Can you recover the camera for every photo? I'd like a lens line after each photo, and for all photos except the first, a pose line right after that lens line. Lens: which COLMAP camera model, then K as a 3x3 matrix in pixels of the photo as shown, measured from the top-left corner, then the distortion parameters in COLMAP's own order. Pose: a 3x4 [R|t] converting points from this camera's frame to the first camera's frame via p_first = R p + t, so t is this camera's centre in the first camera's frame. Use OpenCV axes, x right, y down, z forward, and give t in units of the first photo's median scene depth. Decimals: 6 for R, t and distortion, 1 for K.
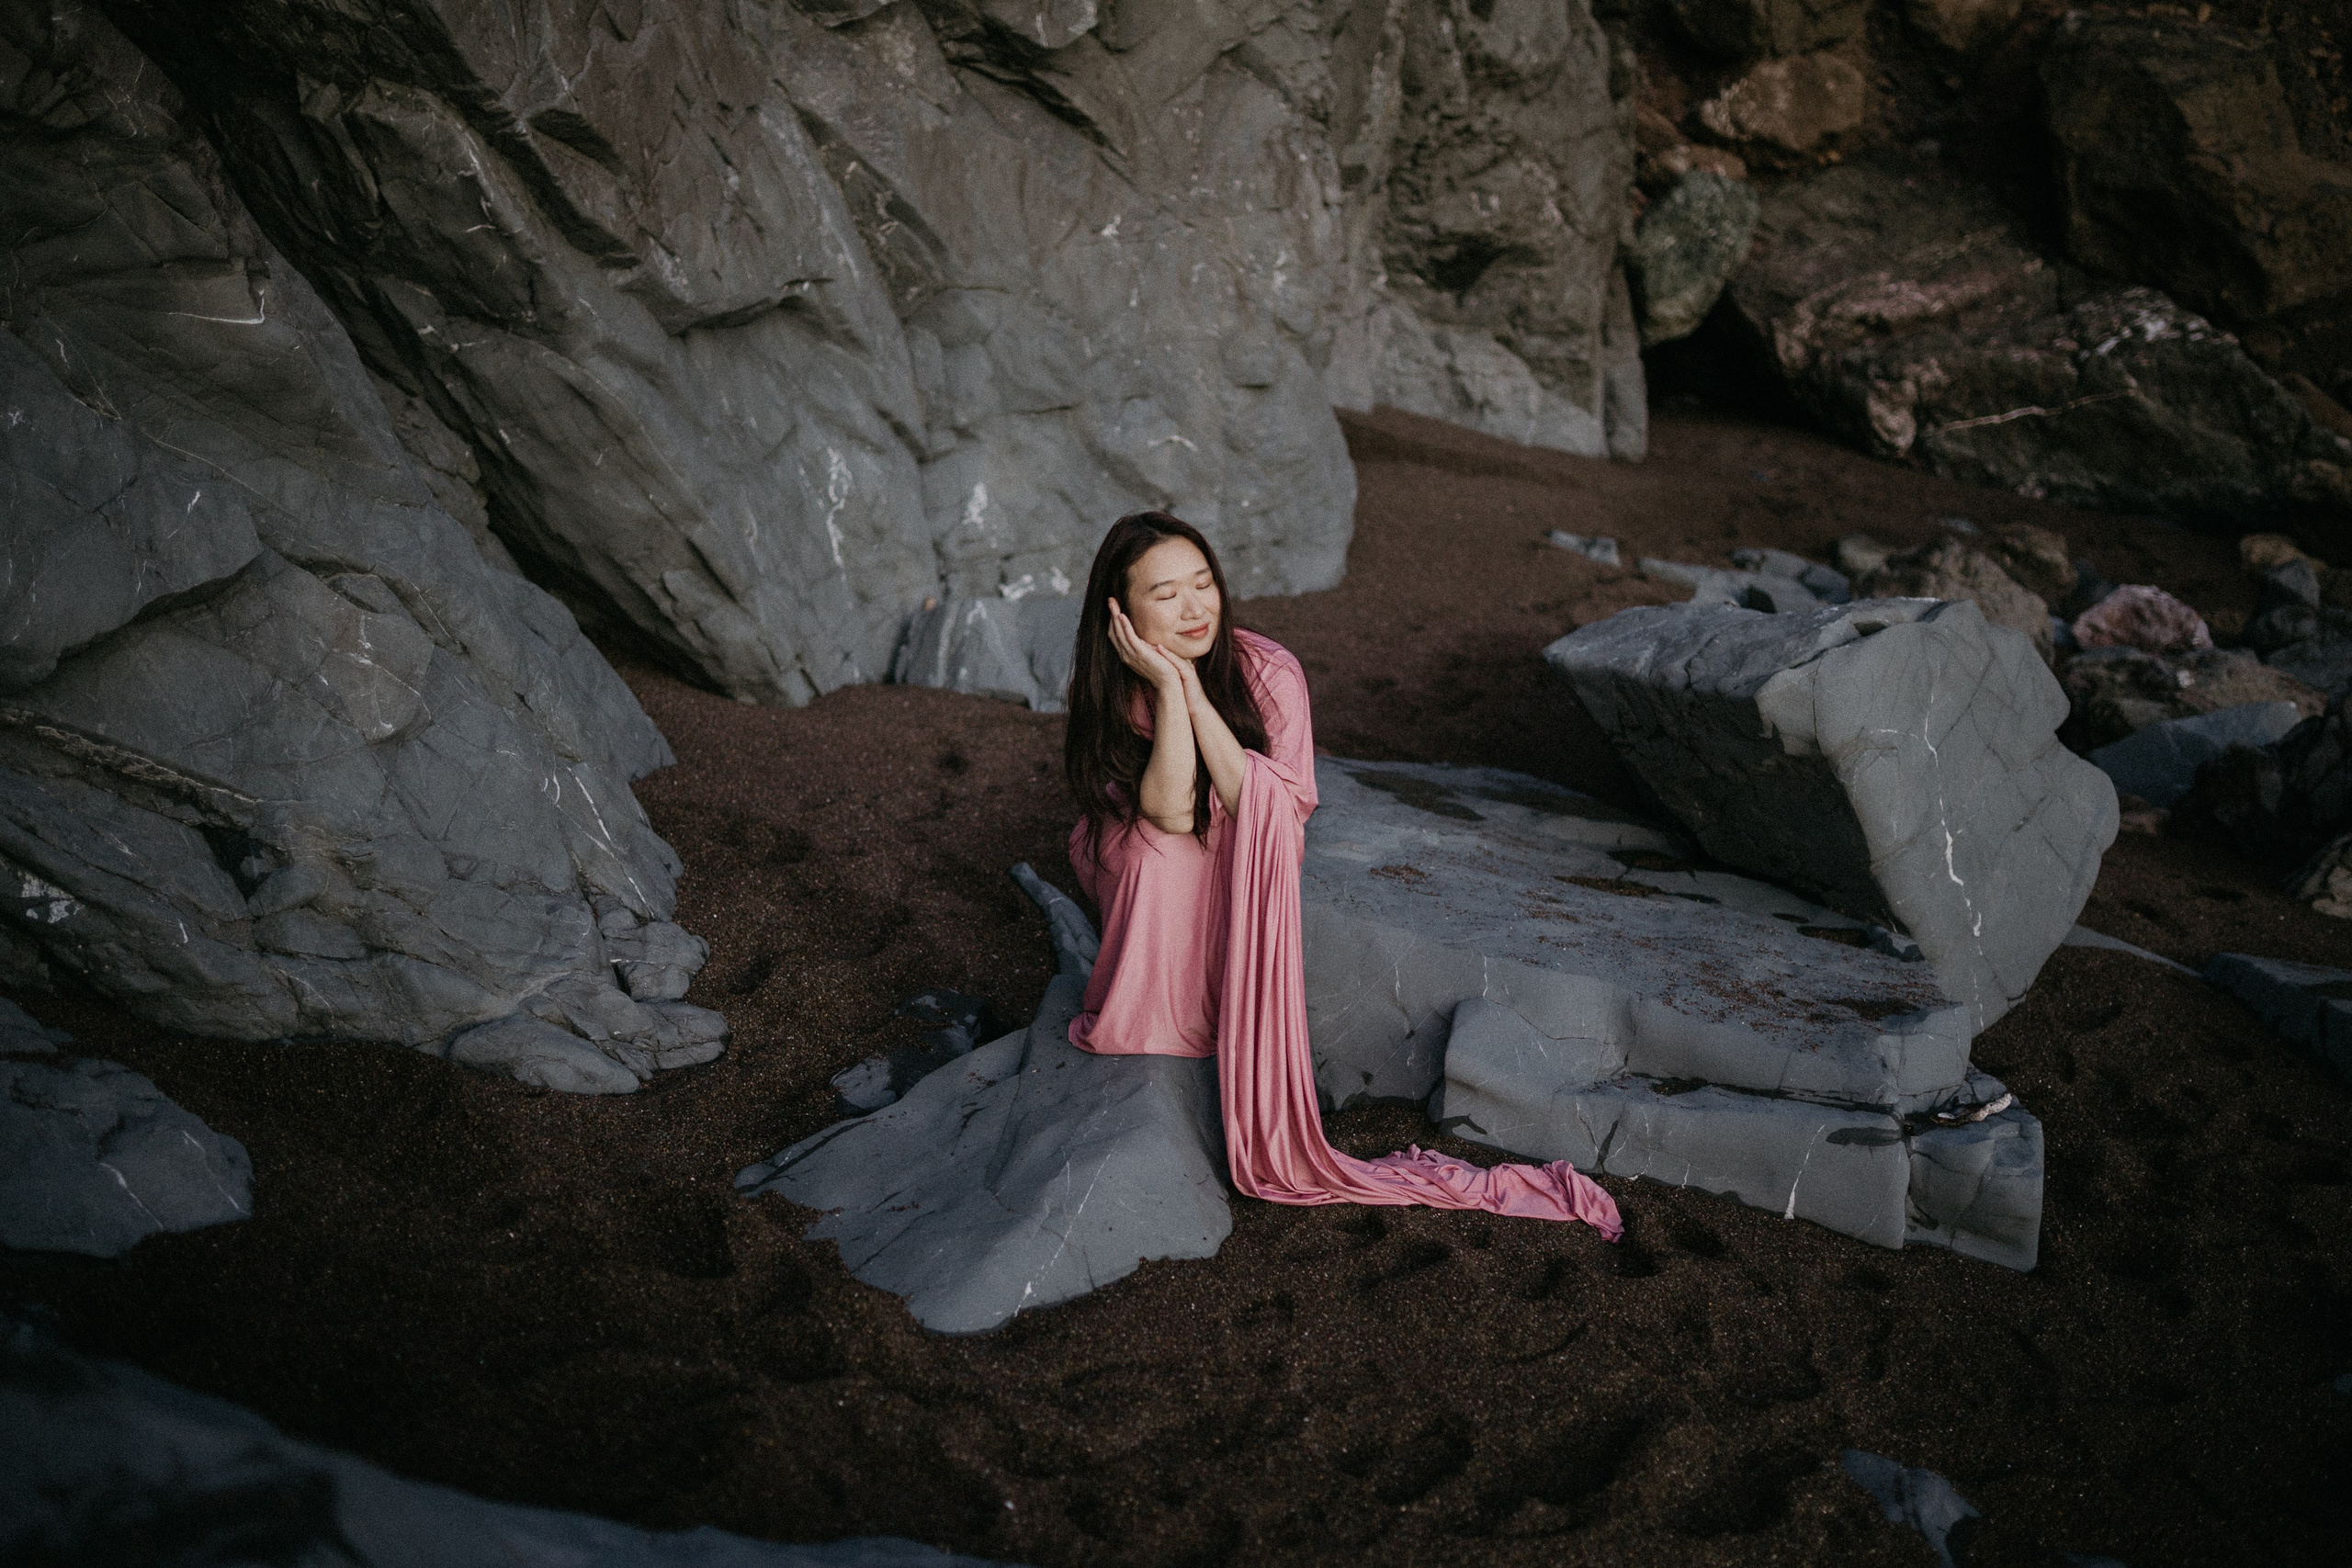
lens RADIAL K [[2219.8, 0, 1173.0], [0, 2219.8, 794.7], [0, 0, 1]] dist [-0.030598, 0.000000]
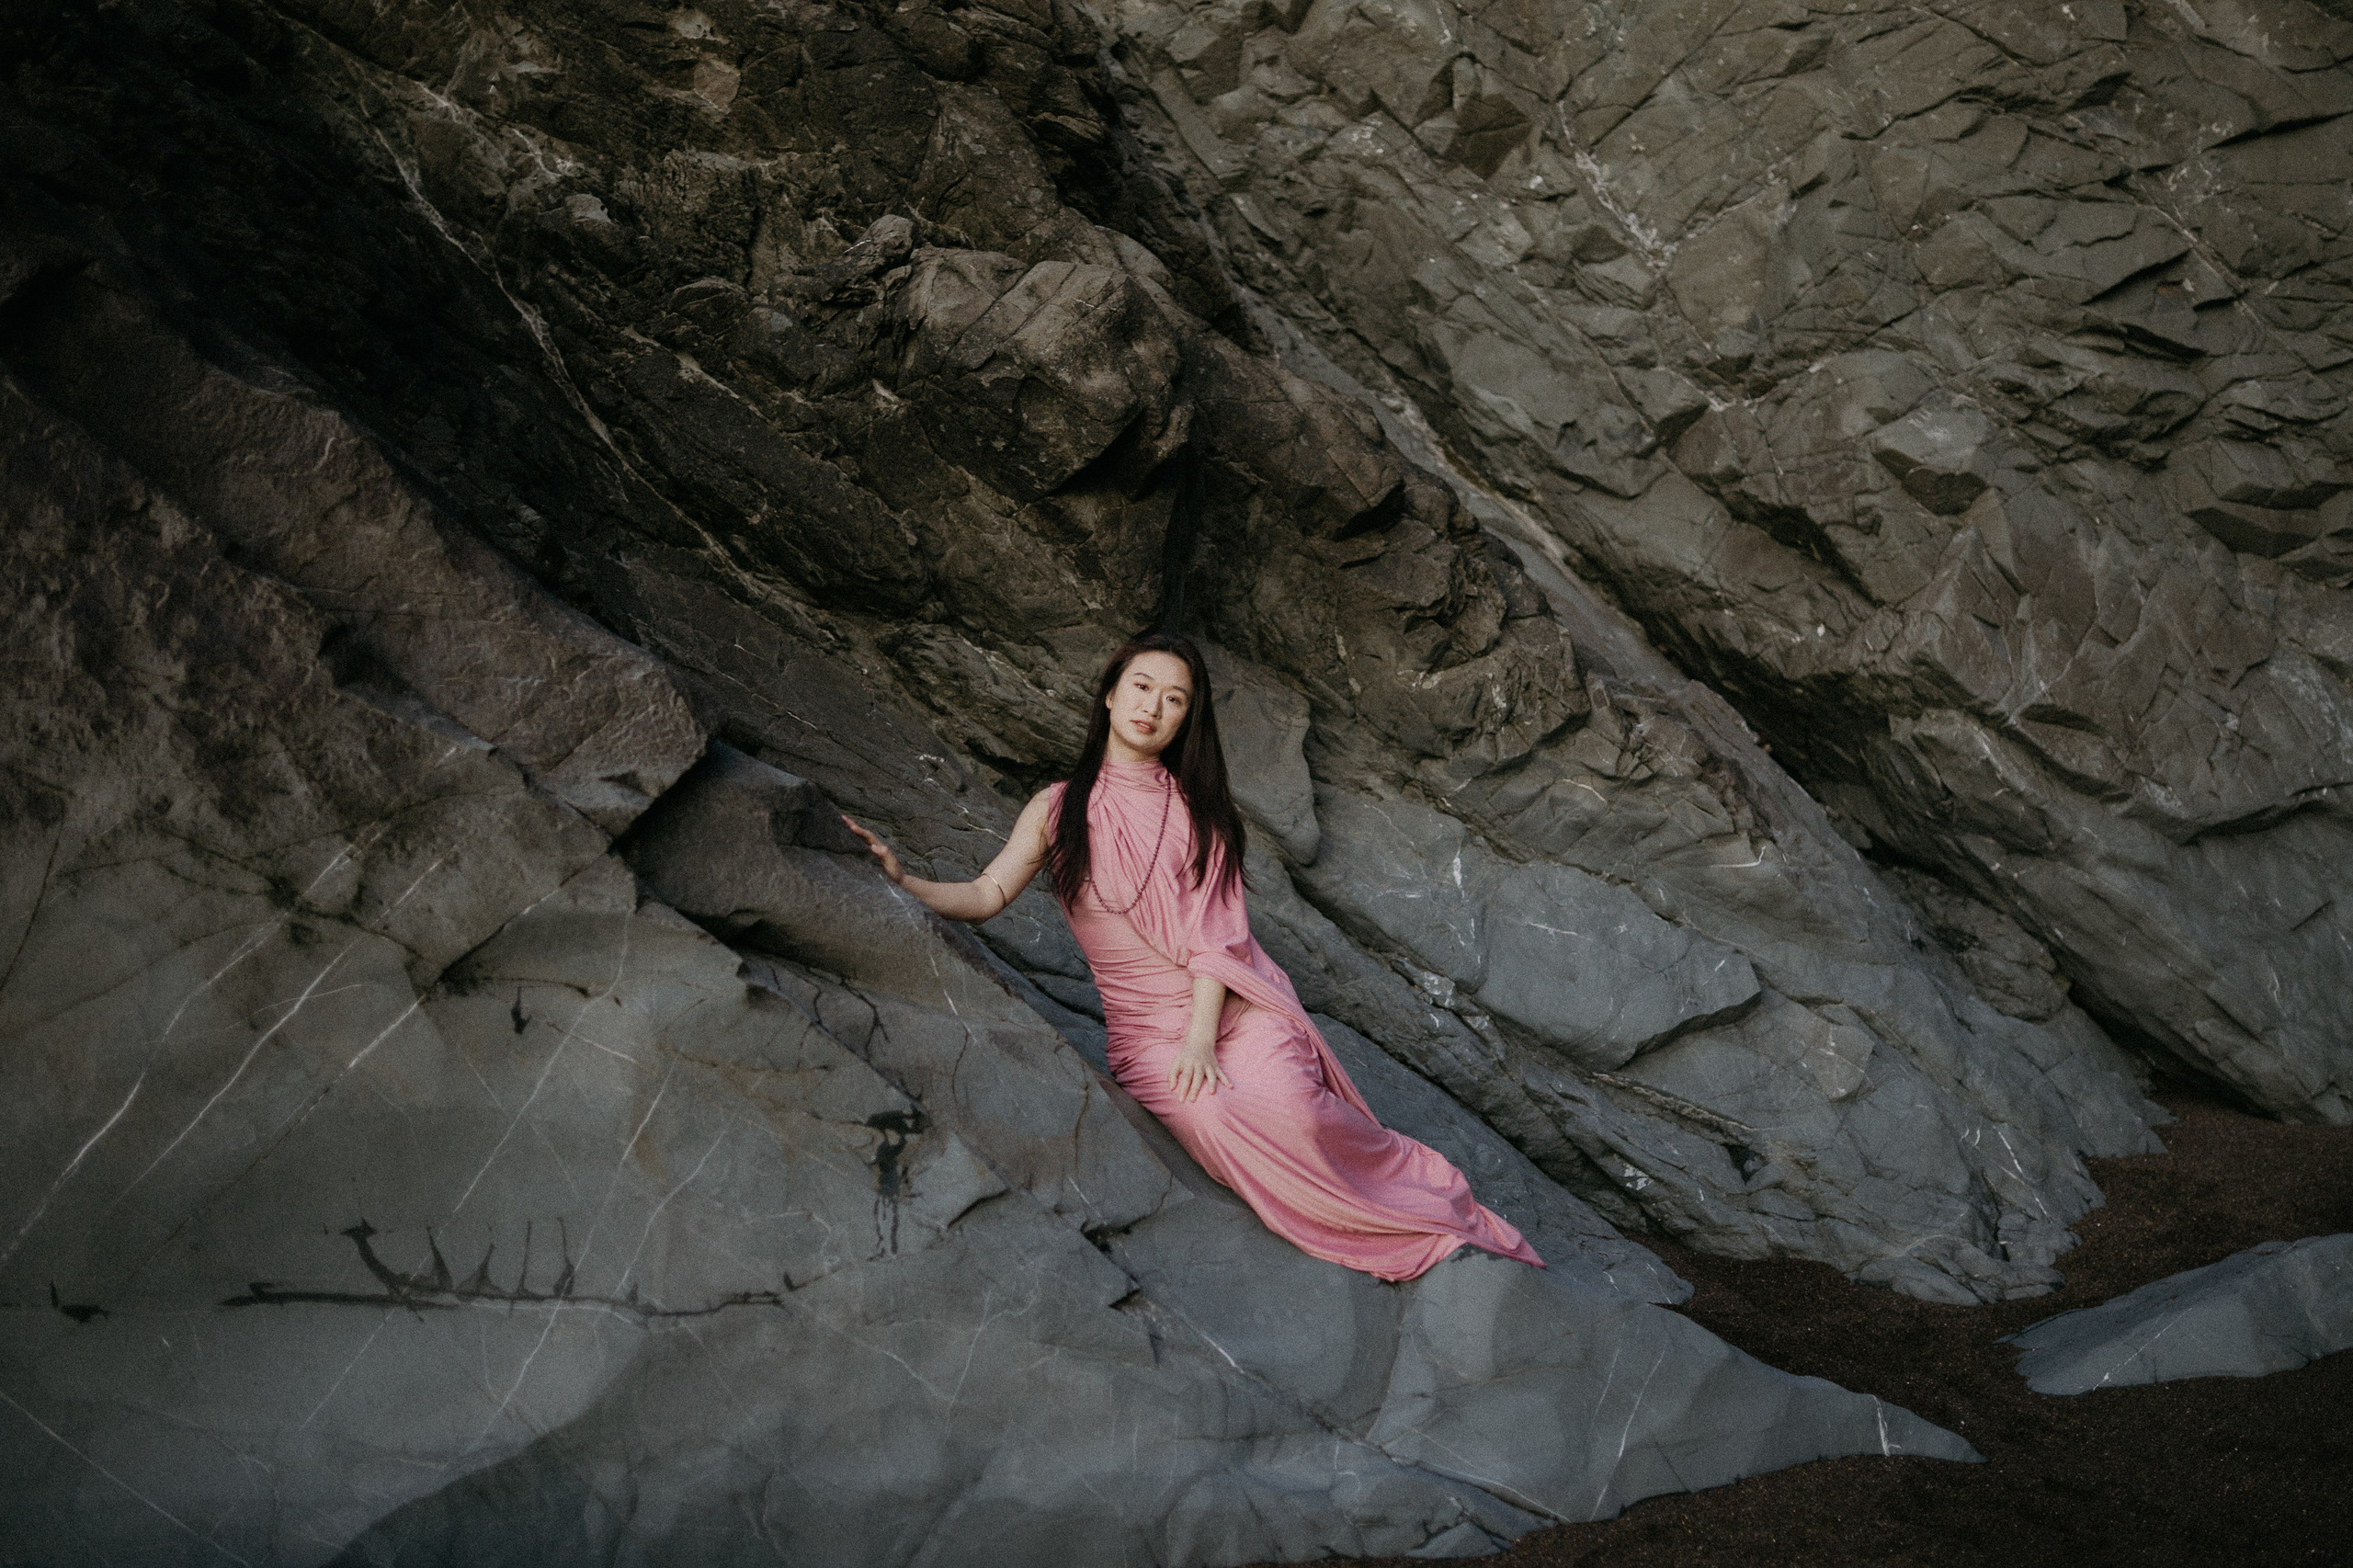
lens RADIAL K [[2436.1, 0, 1237.6], [0, 2436.1, 755.9], [0, 0, 1]] dist [-0.031117, 0.000000]
pose [[0.650928, -0.188644, -0.735328, 0.506224], [-0.030883, 0.961250, -0.273942, 0.165274], [0.758511, 0.201025, 0.619878, -0.362252]]
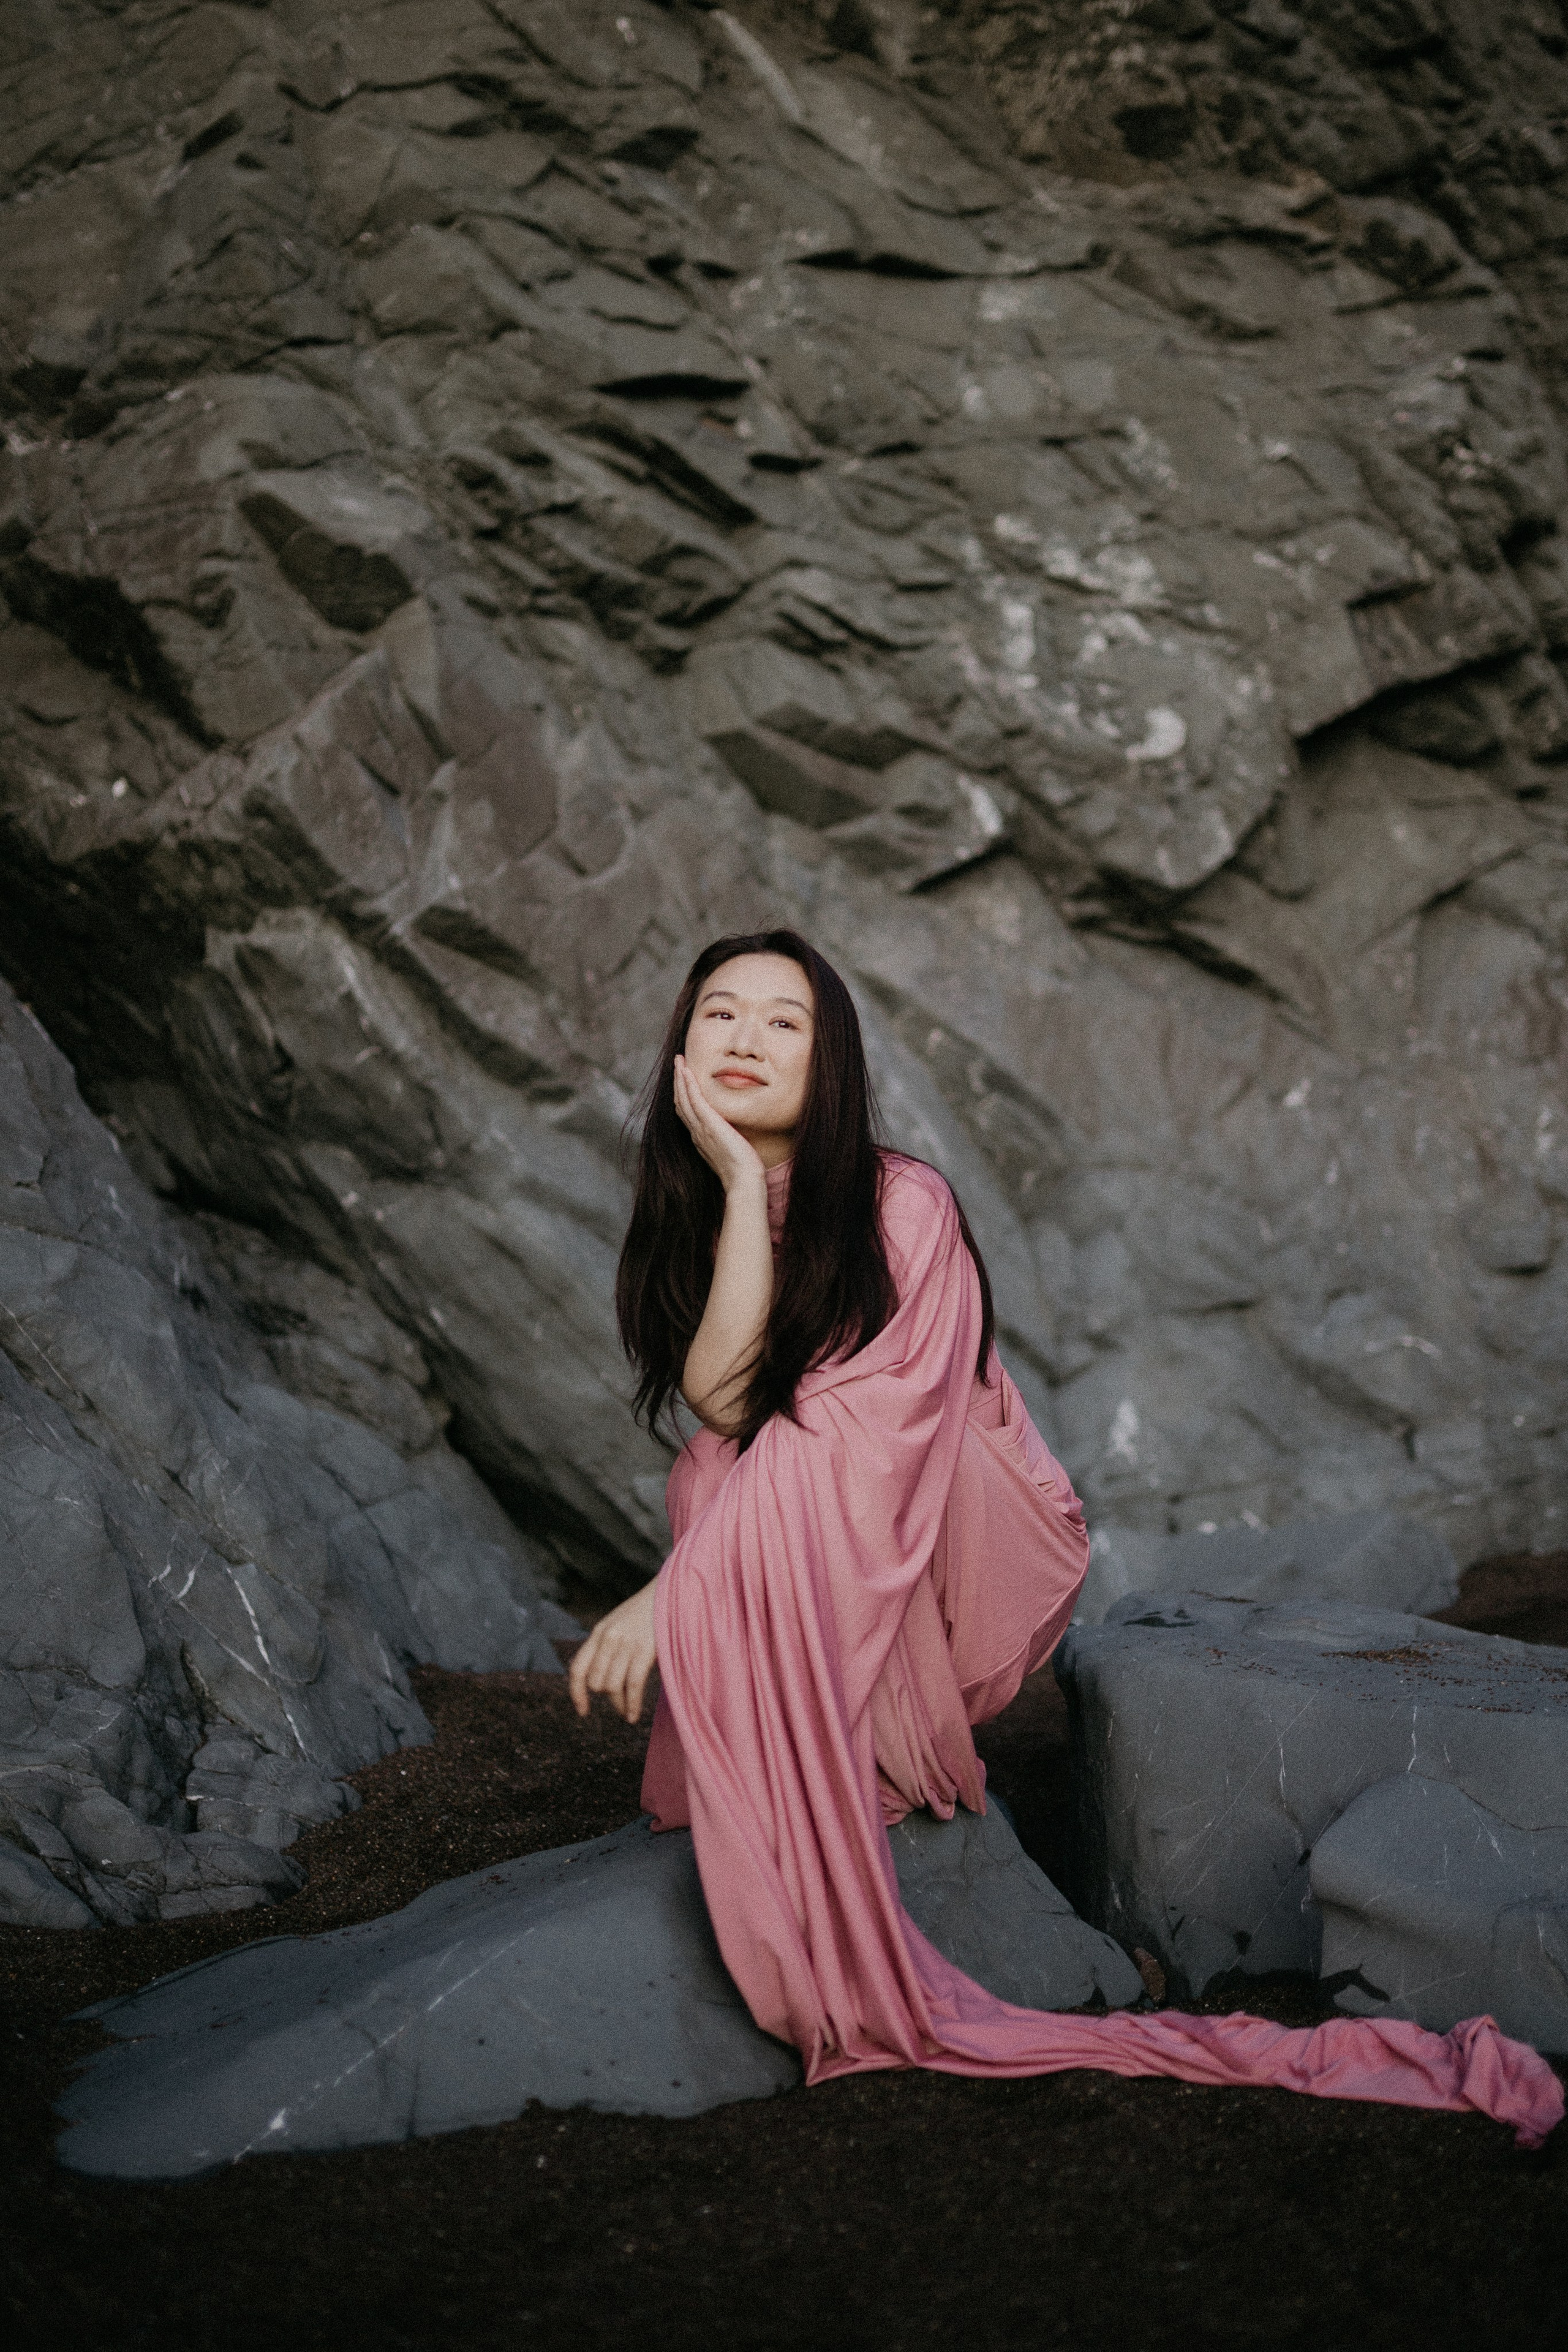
lens RADIAL K [[2435.1, 0, 823.5], [0, 2435.1, 1124.6], [0, 0, 1]] dist [-0.031117, 0.000000]
pose [[0.915405, -0.152734, -0.372432, 0.186317], [-0.005728, 0.920184, -0.391445, 0.131157], [0.402493, 0.360464, 0.841466, 0.256605]]
